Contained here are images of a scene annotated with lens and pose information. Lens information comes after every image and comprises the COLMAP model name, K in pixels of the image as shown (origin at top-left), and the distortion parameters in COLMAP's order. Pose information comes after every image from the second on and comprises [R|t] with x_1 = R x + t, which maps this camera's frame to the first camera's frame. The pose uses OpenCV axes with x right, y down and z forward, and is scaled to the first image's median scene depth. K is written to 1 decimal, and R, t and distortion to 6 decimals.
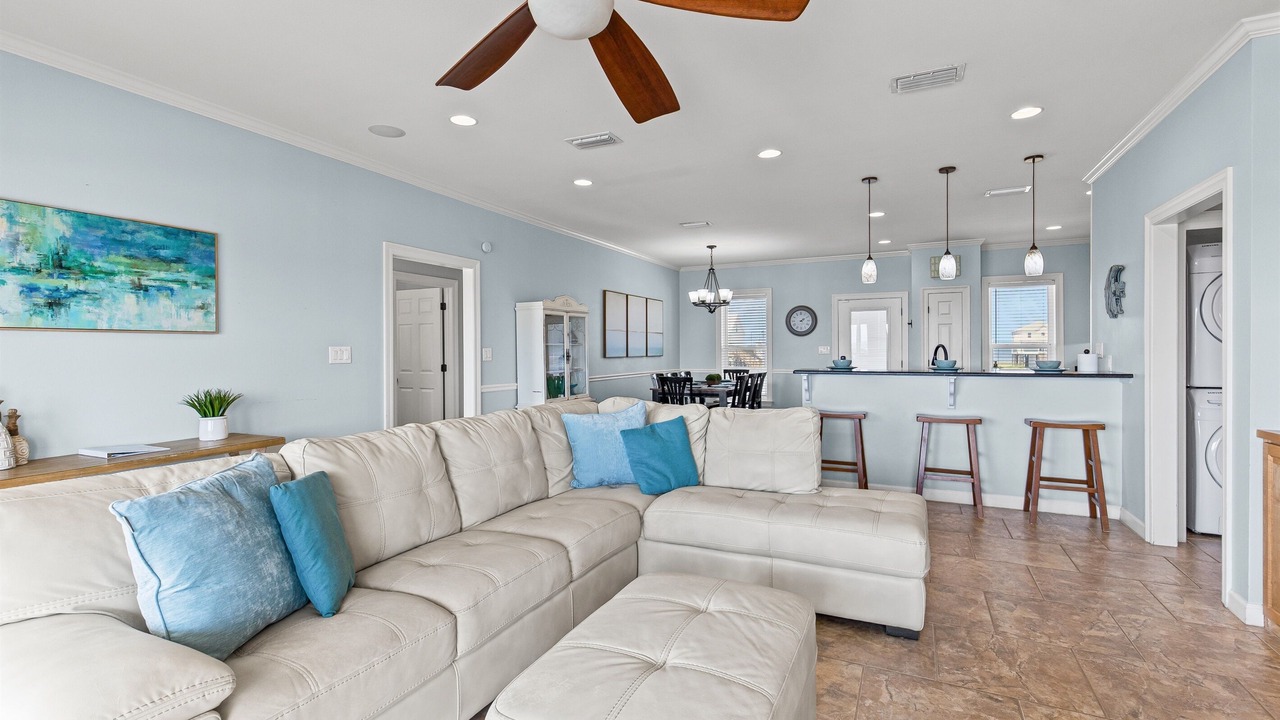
lens RADIAL K [[571.6, 0, 641.3], [0, 571.6, 352.1], [0, 0, 1]] dist [-0.004144, -0.001320]
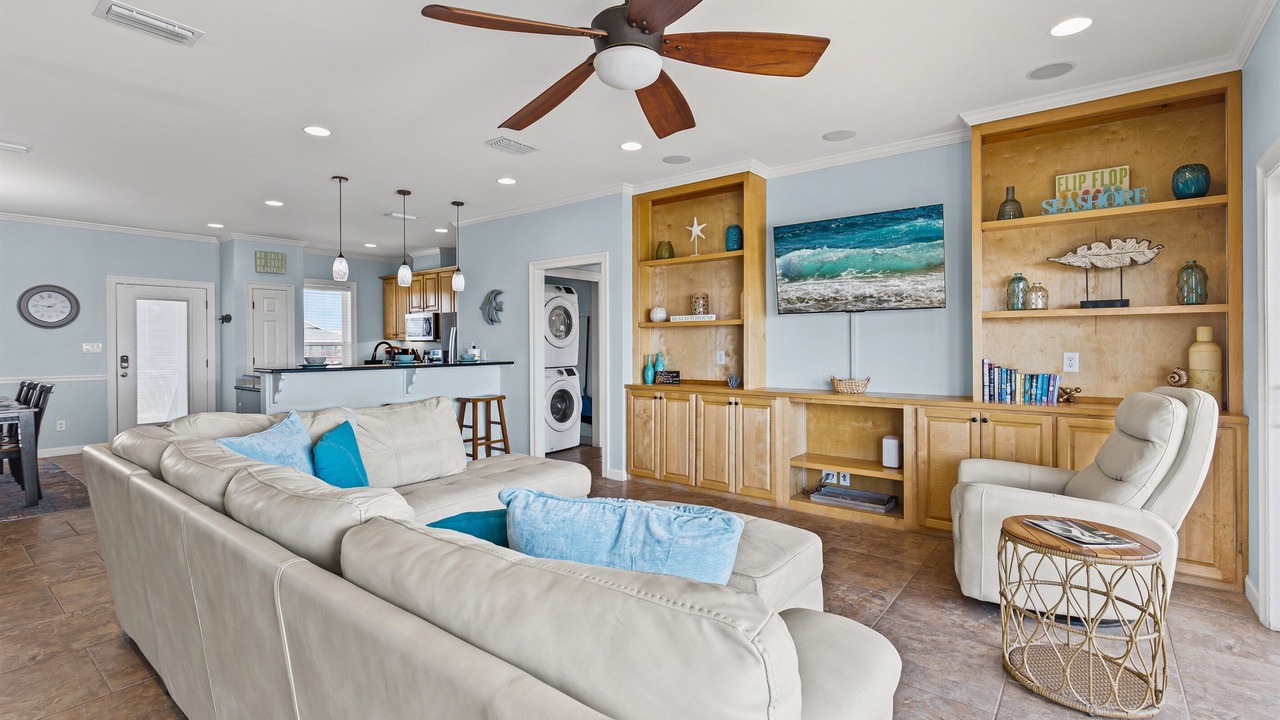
lens RADIAL K [[571.6, 0, 642.9], [0, 571.6, 351.0], [0, 0, 1]] dist [-0.004144, -0.001320]
pose [[0.225632, -0.011113, 0.974149, -0.454923], [0.007589, 0.999925, 0.009649, -0.001826], [-0.974183, 0.005216, 0.225699, 0.237652]]
